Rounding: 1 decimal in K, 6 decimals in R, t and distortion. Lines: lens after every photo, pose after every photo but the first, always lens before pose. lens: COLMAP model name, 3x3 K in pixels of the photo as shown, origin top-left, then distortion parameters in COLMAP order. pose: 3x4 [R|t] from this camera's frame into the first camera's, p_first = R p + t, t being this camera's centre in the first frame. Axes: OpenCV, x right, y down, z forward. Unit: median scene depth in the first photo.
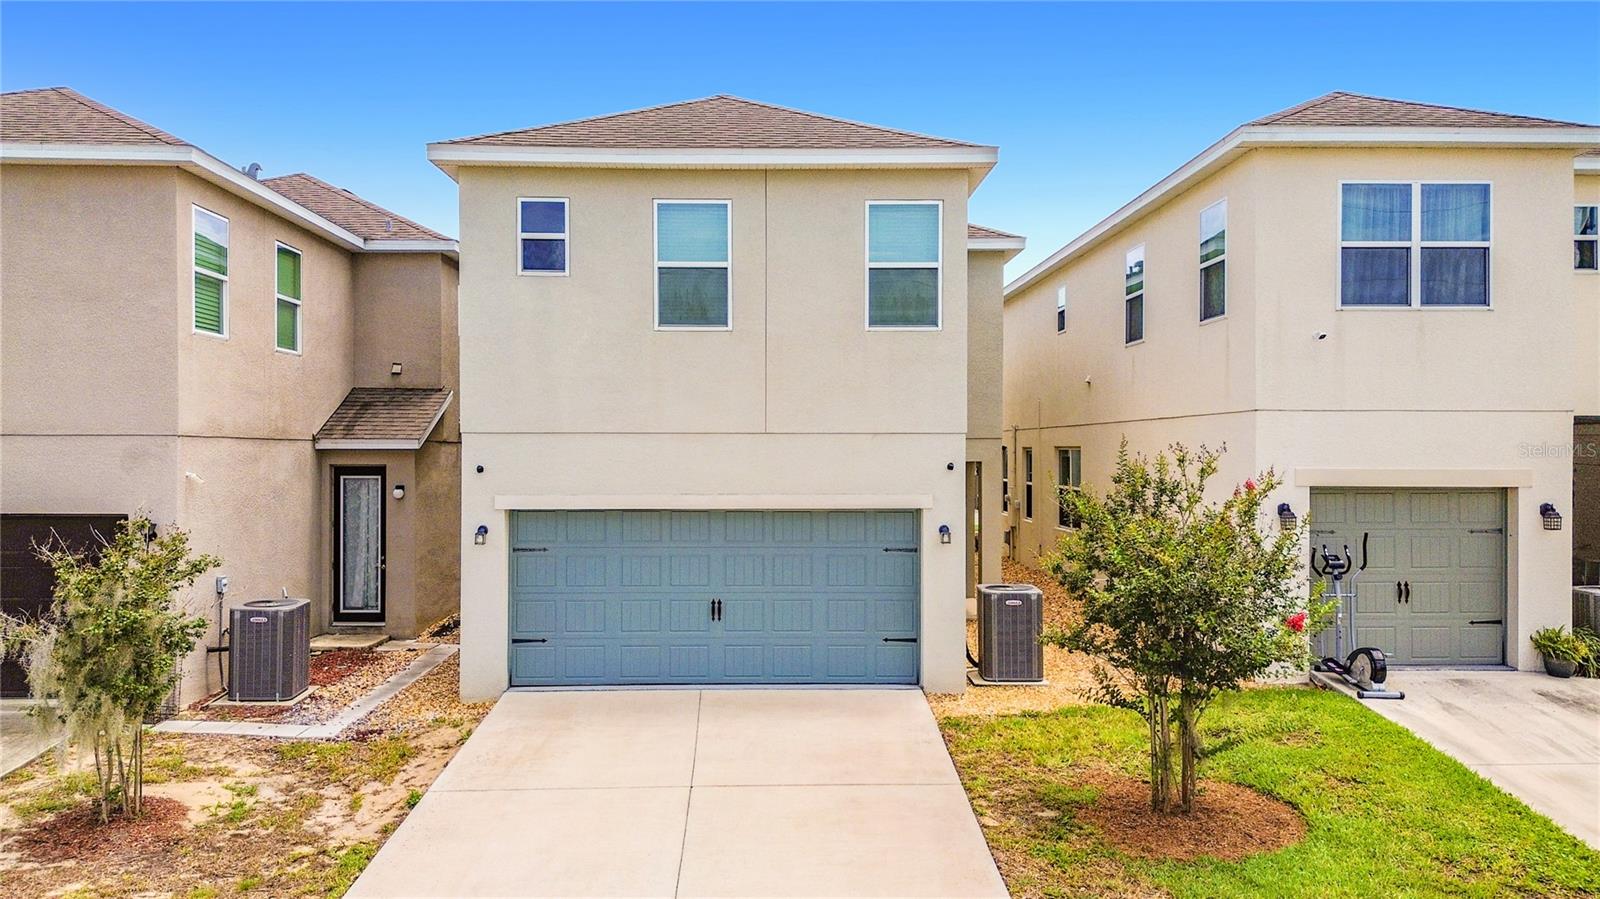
lens RADIAL K [[1156.8, 0, 800.0], [0, 1156.8, 449.5], [0, 0, 1]] dist [0.061501, -0.057540]
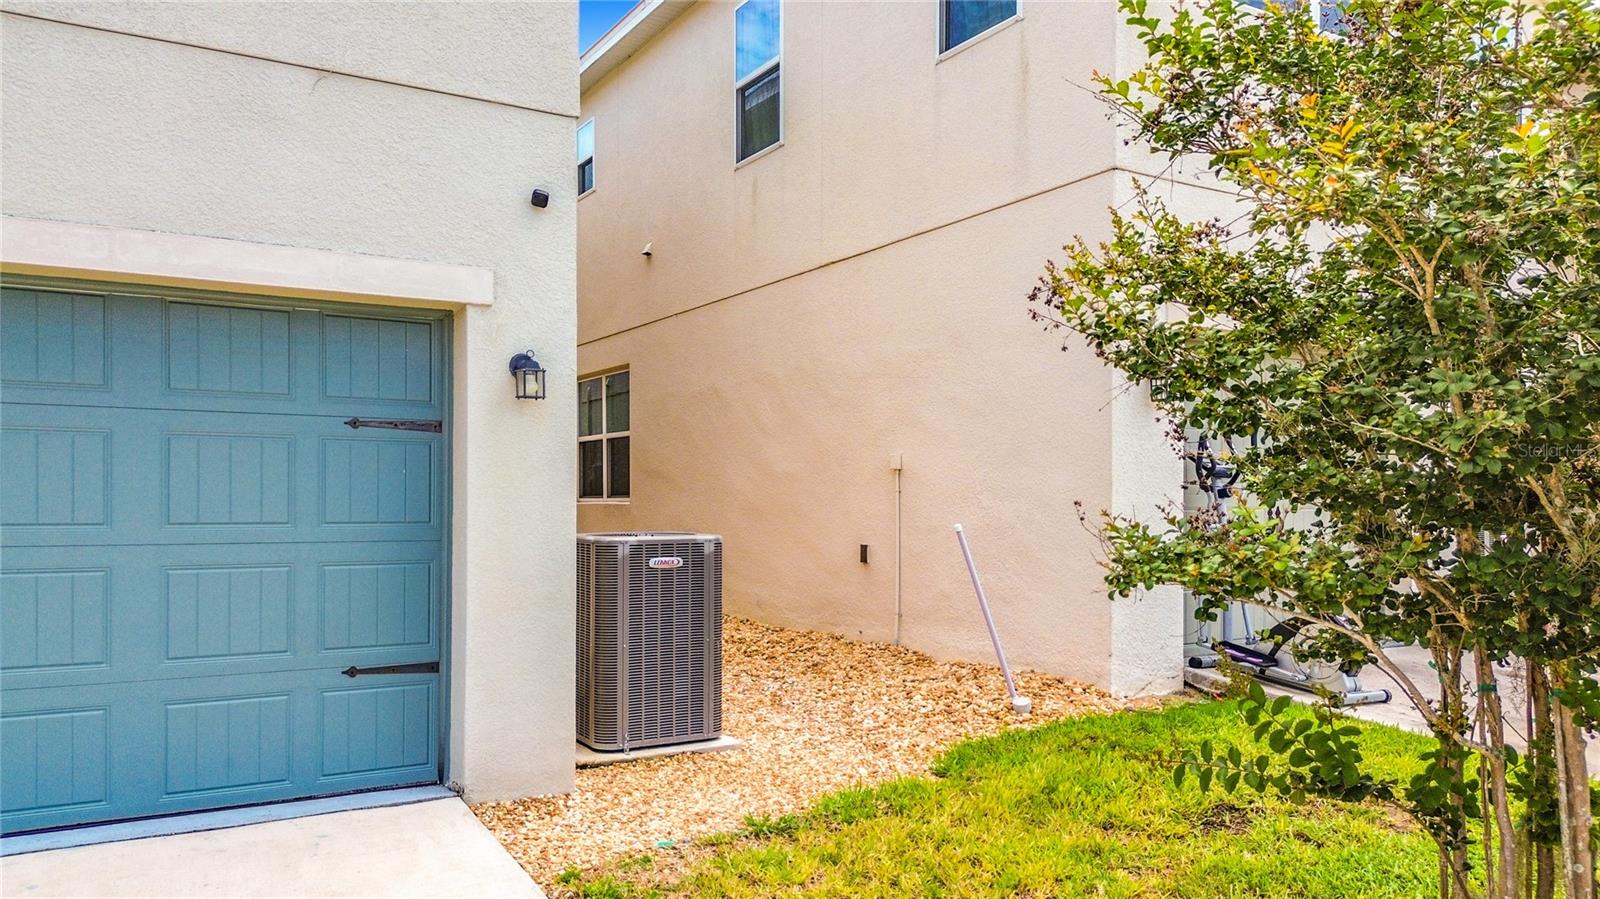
lens RADIAL K [[1150.4, 0, 799.8], [0, 1150.4, 489.2], [0, 0, 1]] dist [0.000202, -0.000444]
pose [[0.866928, 0.003456, 0.498421, 0.015708], [0.002966, 0.999922, -0.012092, 0.111848], [-0.498425, 0.011961, 0.866851, 0.616209]]
